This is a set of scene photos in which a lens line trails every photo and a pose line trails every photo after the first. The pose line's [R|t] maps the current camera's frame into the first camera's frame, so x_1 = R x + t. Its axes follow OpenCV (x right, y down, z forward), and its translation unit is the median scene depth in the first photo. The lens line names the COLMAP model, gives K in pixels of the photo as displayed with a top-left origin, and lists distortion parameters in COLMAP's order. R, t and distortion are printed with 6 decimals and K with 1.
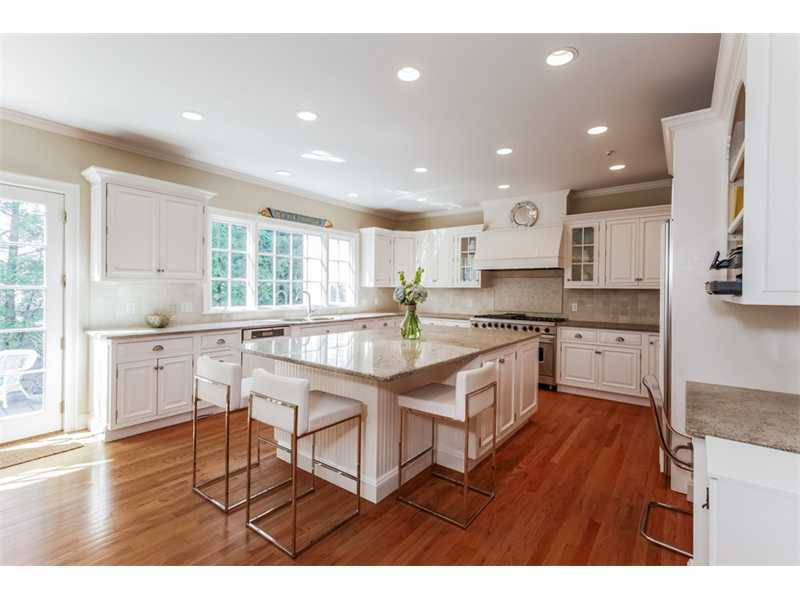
lens RADIAL K [[371.9, 0, 400.3], [0, 371.9, 295.4], [0, 0, 1]] dist [0.005781, 0.001411]
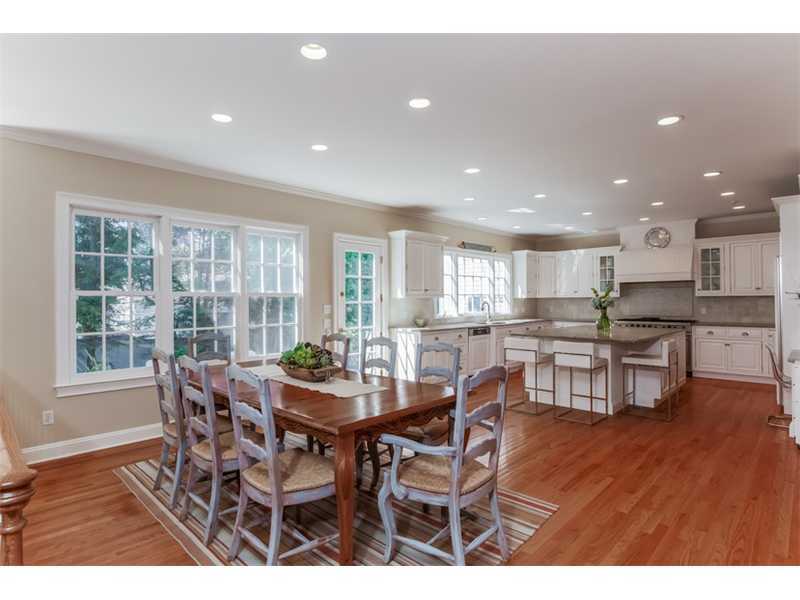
lens RADIAL K [[430.2, 0, 395.9], [0, 430.2, 298.7], [0, 0, 1]] dist [-0.005510, -0.008700]
pose [[0.991901, -0.019161, -0.125561, -0.394253], [0.016749, 0.999655, -0.020242, 0.001952], [0.125905, 0.017975, 0.991879, -0.584290]]
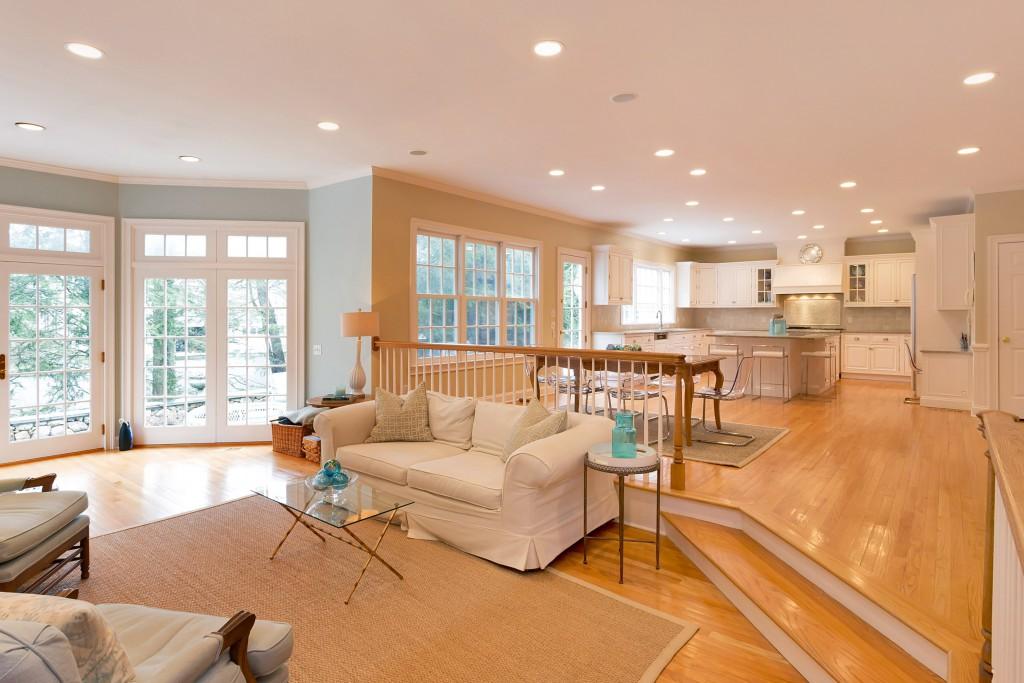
lens RADIAL K [[563.3, 0, 516.5], [0, 563.3, 315.7], [0, 0, 1]] dist [0.001091, 0.000509]
pose [[0.999945, -0.008577, -0.006089, -0.808692], [0.008493, 0.999871, -0.013654, 0.033324], [0.006205, 0.013602, 0.999888, -1.176206]]
